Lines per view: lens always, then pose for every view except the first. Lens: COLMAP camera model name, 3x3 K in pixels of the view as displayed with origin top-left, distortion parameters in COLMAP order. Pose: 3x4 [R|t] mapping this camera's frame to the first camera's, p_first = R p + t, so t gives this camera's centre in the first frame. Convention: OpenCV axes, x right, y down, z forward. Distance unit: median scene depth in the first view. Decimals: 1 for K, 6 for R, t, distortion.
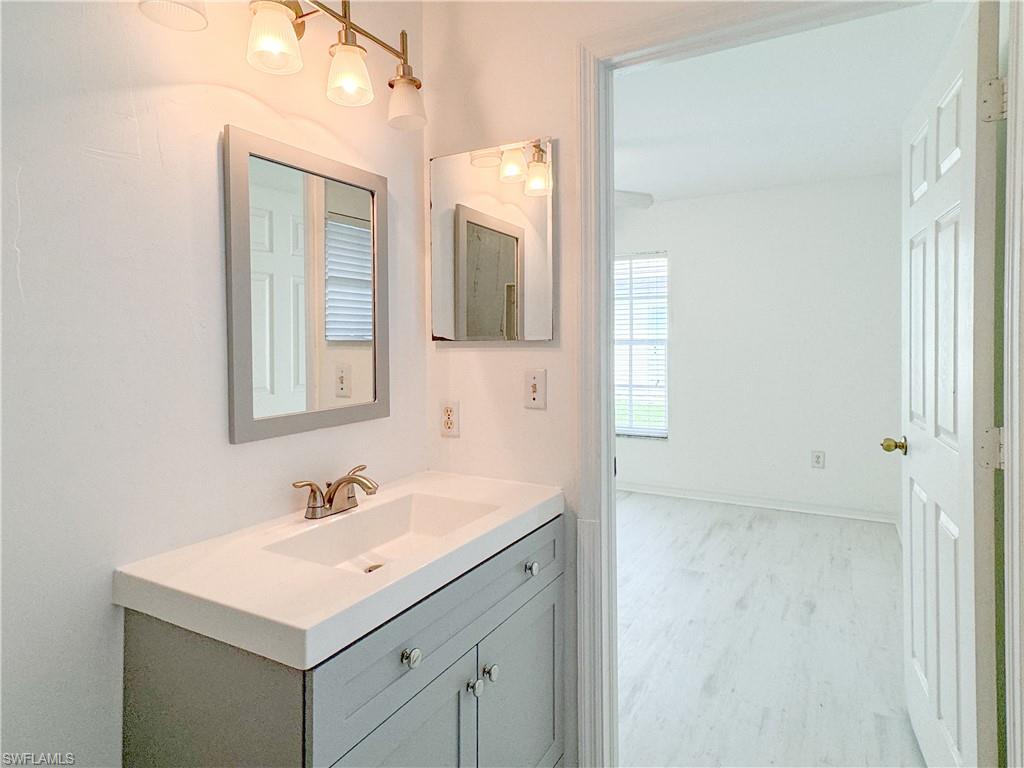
lens RADIAL K [[600.9, 0, 514.6], [0, 600.9, 352.1], [0, 0, 1]] dist [0.000692, 0.000369]
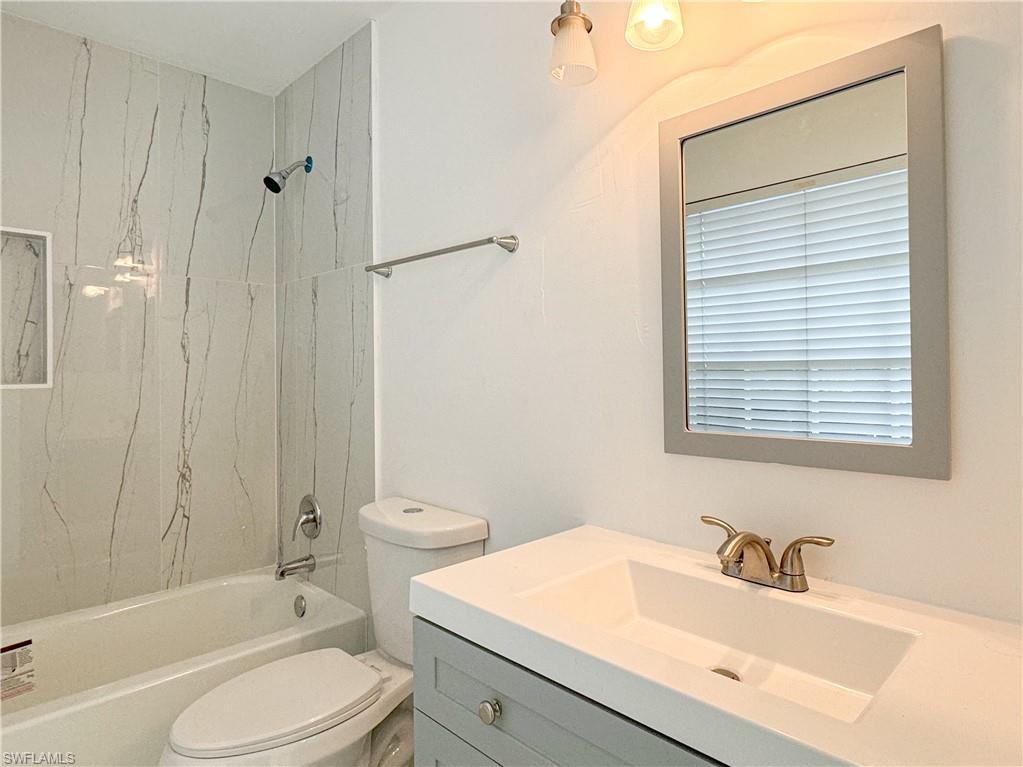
lens RADIAL K [[582.6, 0, 506.5], [0, 582.6, 368.3], [0, 0, 1]] dist [0.018300, 0.000941]
pose [[-0.298716, 0.007442, -0.954313, 0.468903], [0.001588, 0.999972, 0.007301, 0.006407], [0.954341, 0.000665, -0.298719, 0.946316]]
